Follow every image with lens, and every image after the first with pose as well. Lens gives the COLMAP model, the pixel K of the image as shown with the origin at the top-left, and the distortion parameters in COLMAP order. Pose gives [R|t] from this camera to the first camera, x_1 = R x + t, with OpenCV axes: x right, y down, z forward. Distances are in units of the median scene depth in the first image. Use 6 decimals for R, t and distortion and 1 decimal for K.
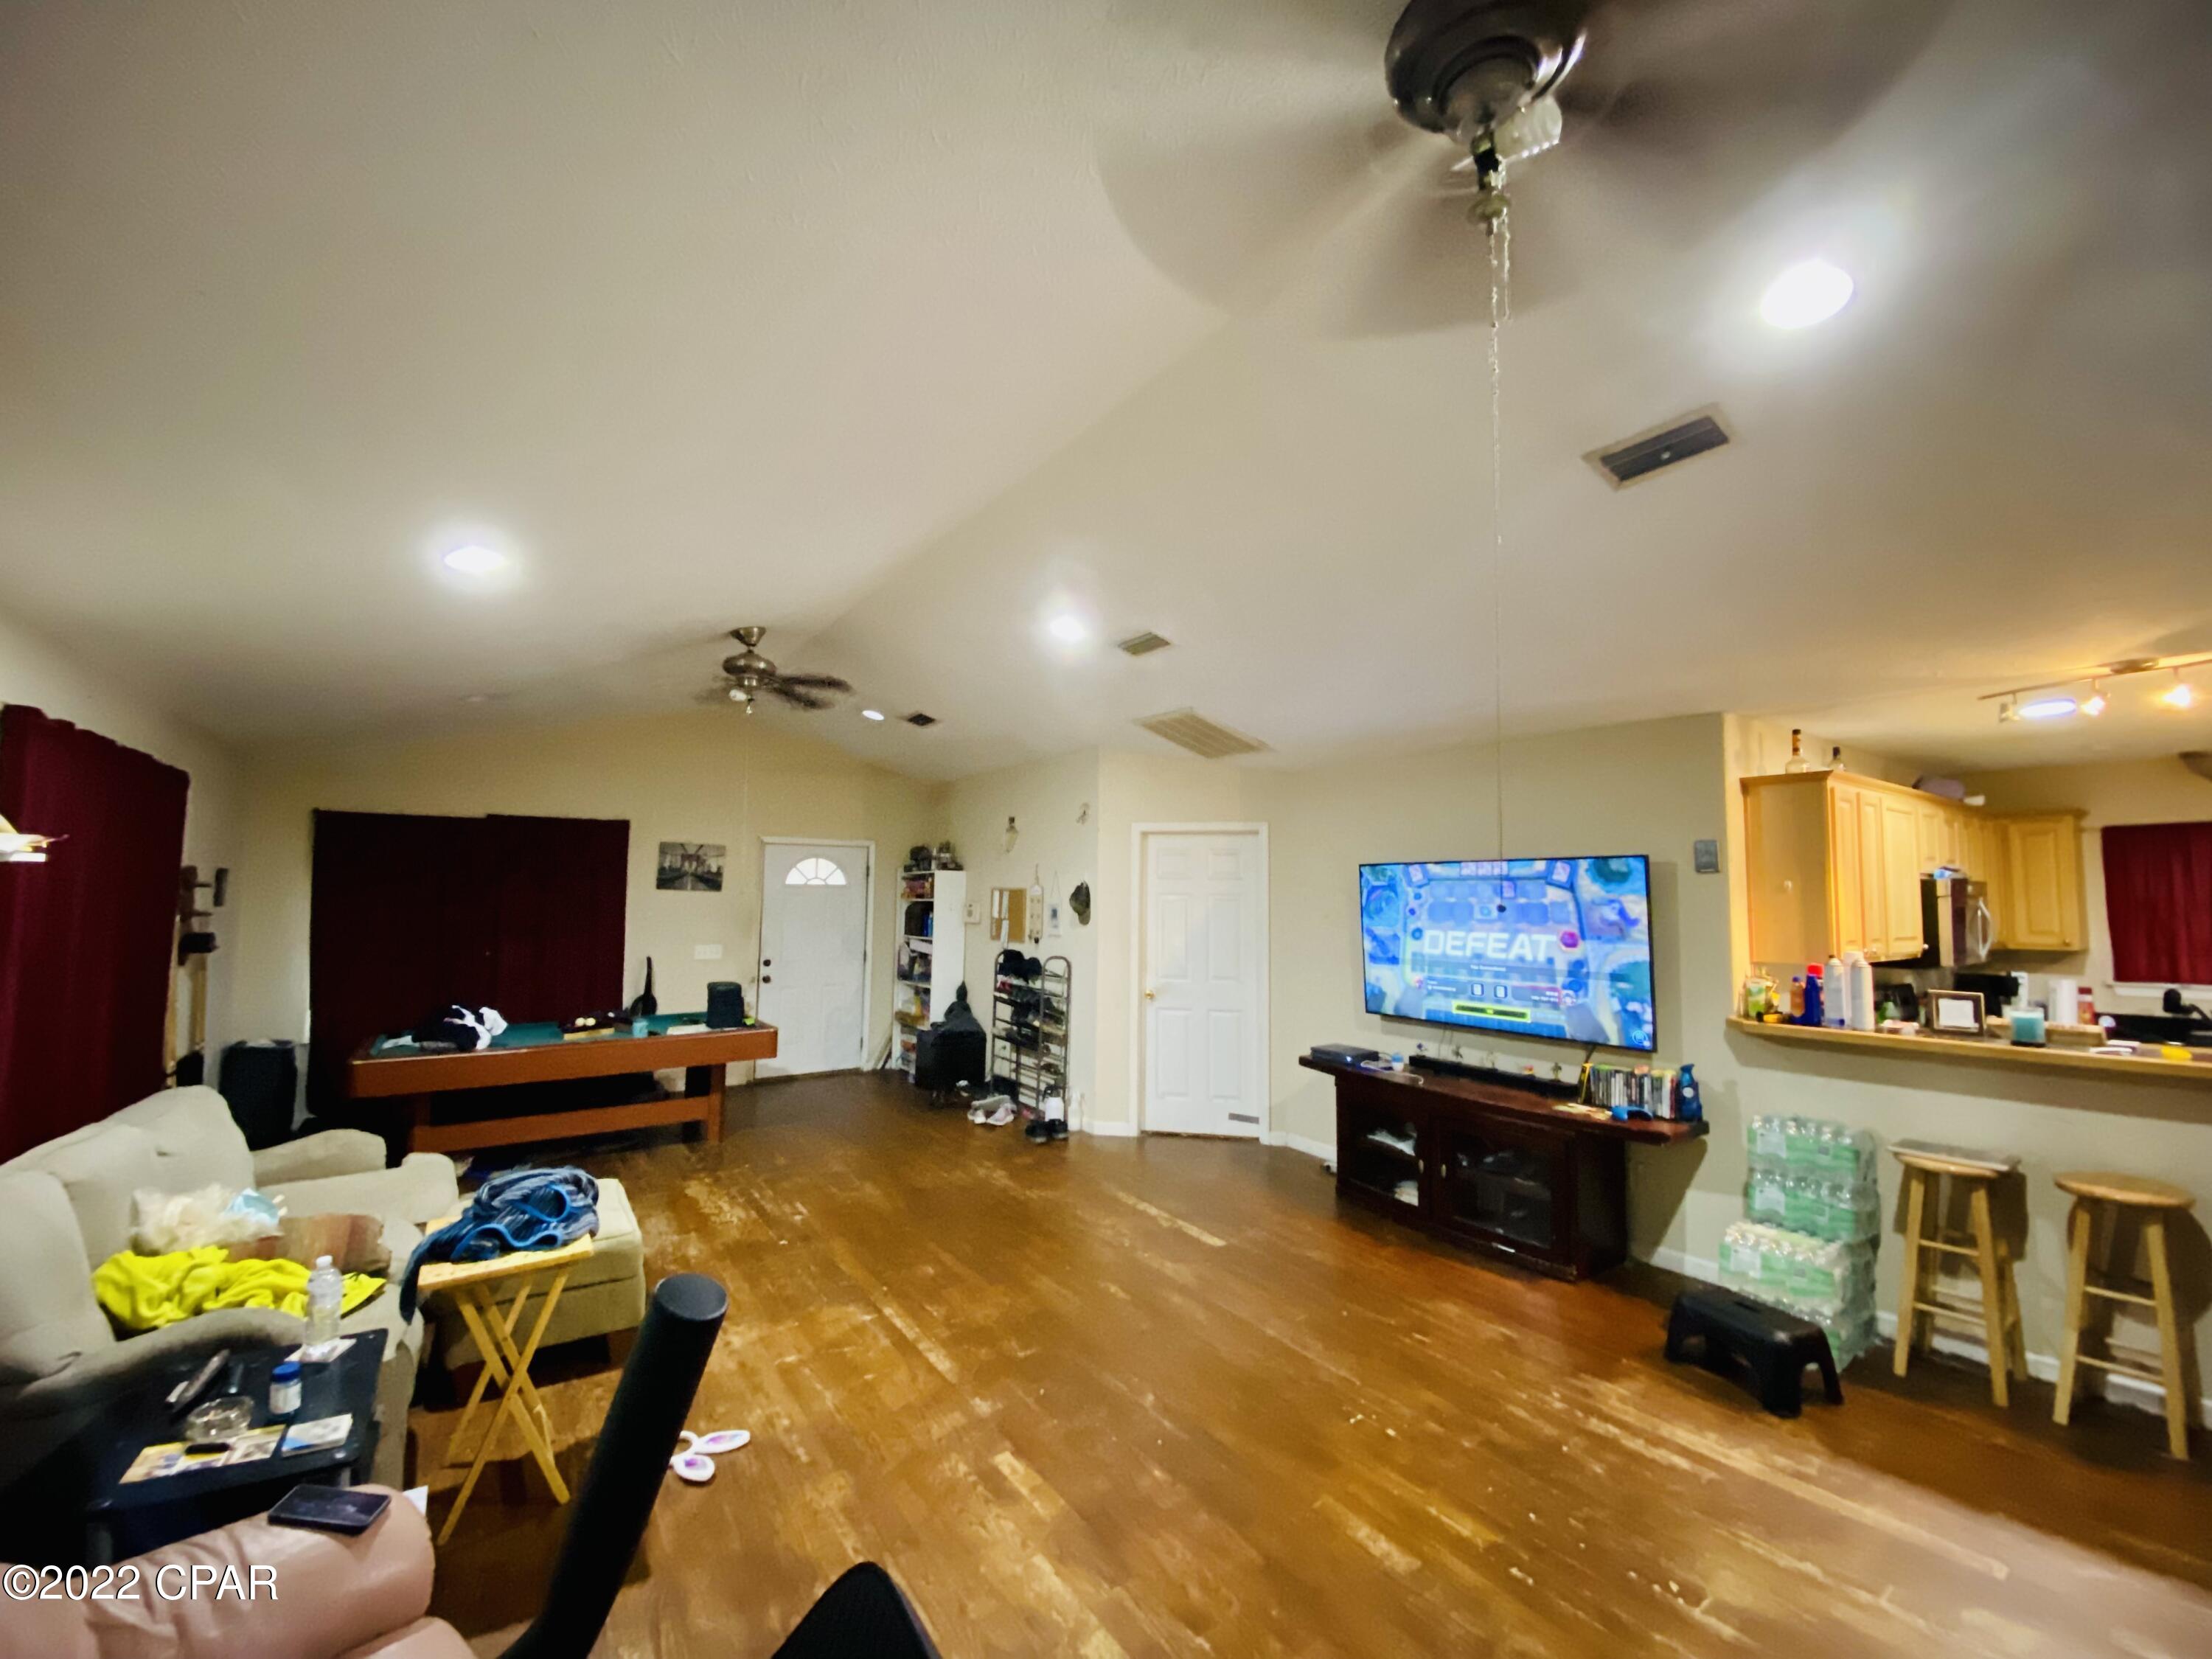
lens RADIAL K [[906.6, 0, 1122.2], [0, 906.6, 822.7], [0, 0, 1]] dist [-0.016006, -0.000482]
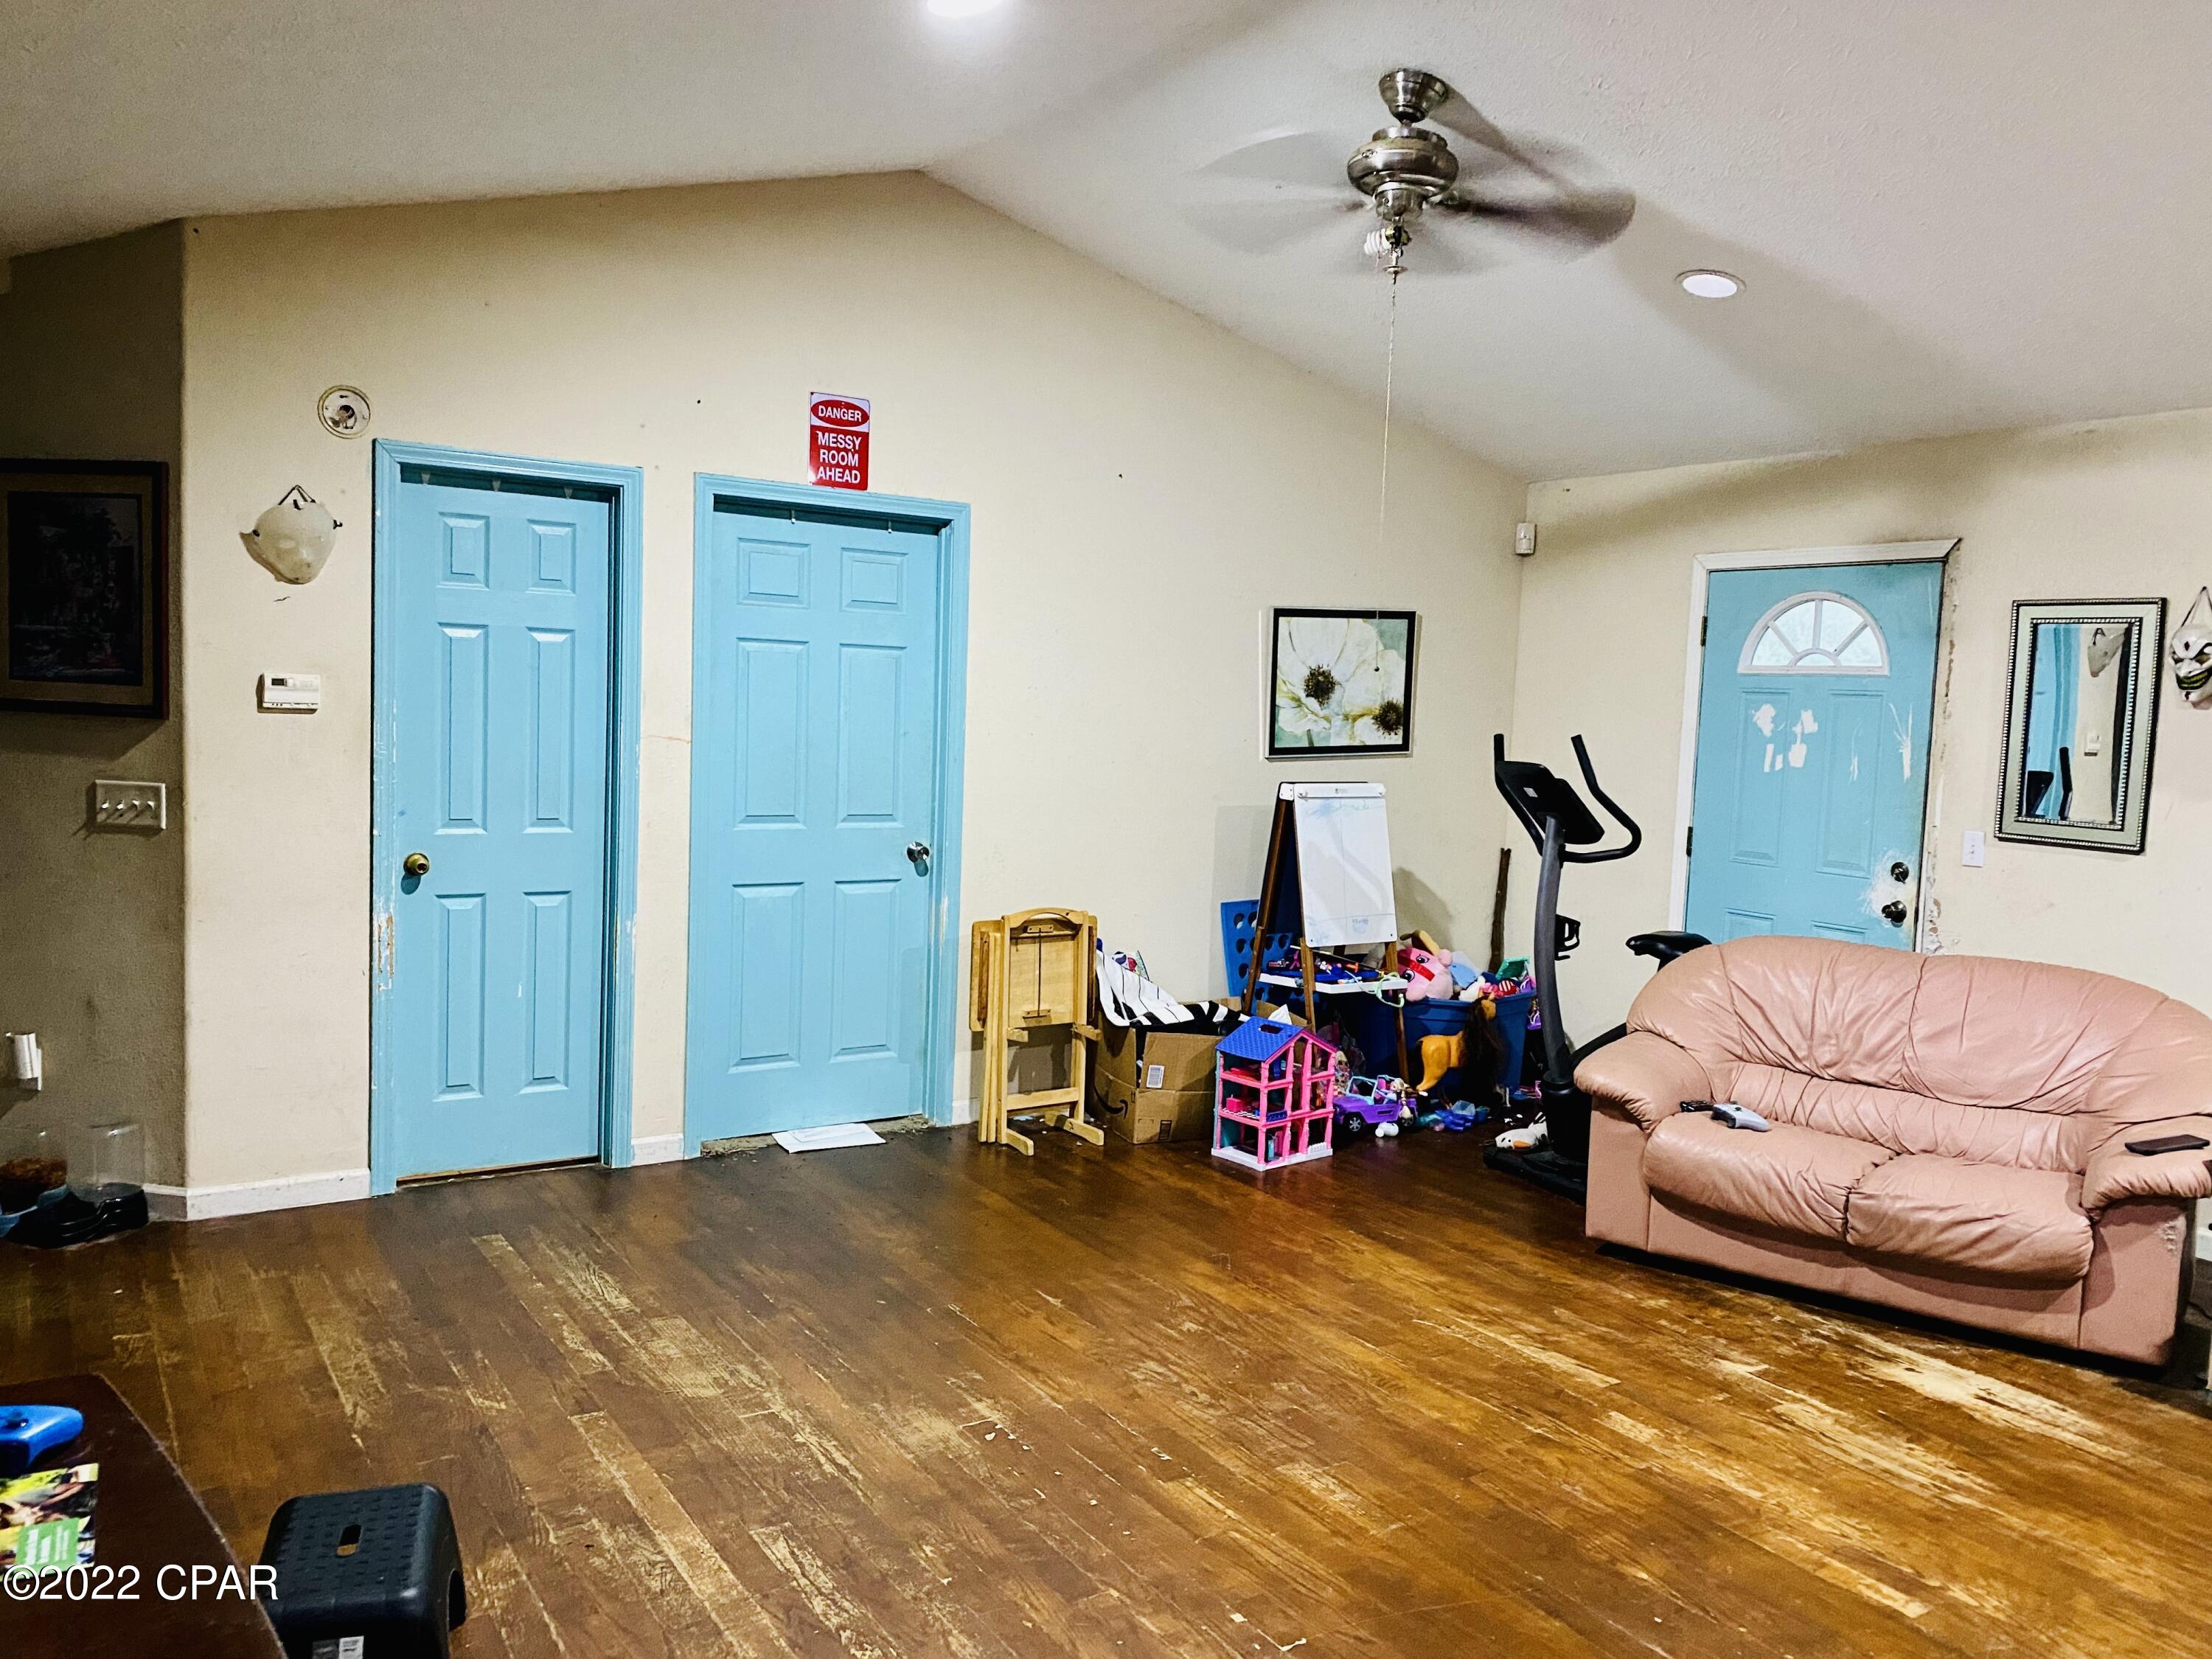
lens RADIAL K [[1679.9, 0, 1128.9], [0, 1679.9, 811.8], [0, 0, 1]] dist [0.056284, -0.076788]
pose [[-0.997923, -0.053650, 0.035664, 0.216301], [-0.054045, 0.998486, -0.010195, 0.124451], [-0.035063, -0.012101, -0.999312, 1.239672]]
